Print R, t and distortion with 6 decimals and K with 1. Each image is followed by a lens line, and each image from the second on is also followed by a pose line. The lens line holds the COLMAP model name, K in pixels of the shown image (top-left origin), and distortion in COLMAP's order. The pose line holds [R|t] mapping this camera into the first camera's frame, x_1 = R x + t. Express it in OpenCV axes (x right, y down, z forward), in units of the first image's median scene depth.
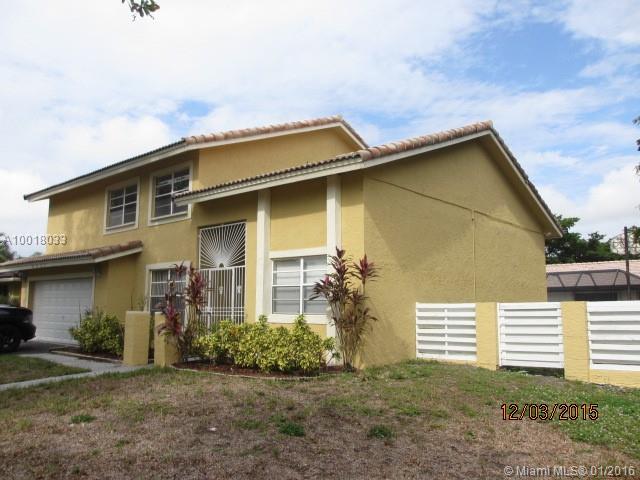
lens RADIAL K [[528.5, 0, 320.0], [0, 528.5, 240.0], [0, 0, 1]] dist [-0.043692, 0.002831]
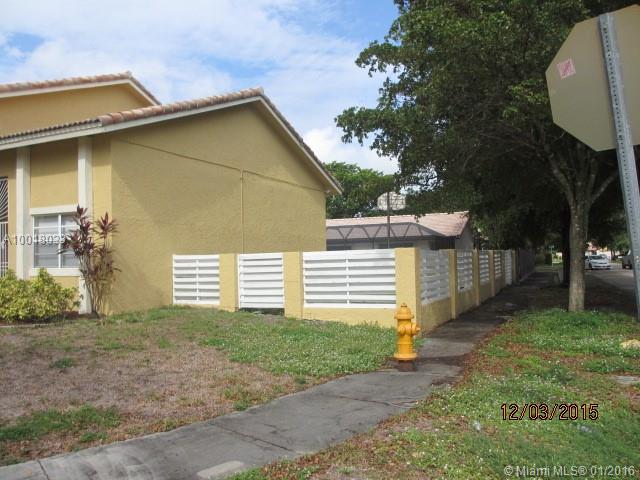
lens RADIAL K [[528.5, 0, 320.0], [0, 528.5, 240.0], [0, 0, 1]] dist [-0.043692, 0.002831]
pose [[0.966122, -0.011752, 0.257820, 0.191239], [-0.011850, 0.995889, 0.089798, -0.014495], [-0.257815, -0.089811, 0.962011, -0.135338]]
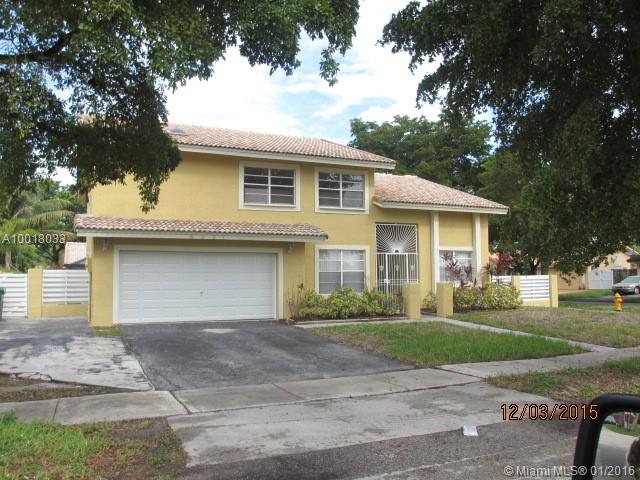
lens RADIAL K [[528.5, 0, 320.0], [0, 528.5, 240.0], [0, 0, 1]] dist [-0.043692, 0.002831]
pose [[0.463906, 0.076511, 0.882574, -1.794859], [-0.107492, 0.993764, -0.029650, 0.093626], [-0.879339, -0.081115, 0.469237, 0.543396]]
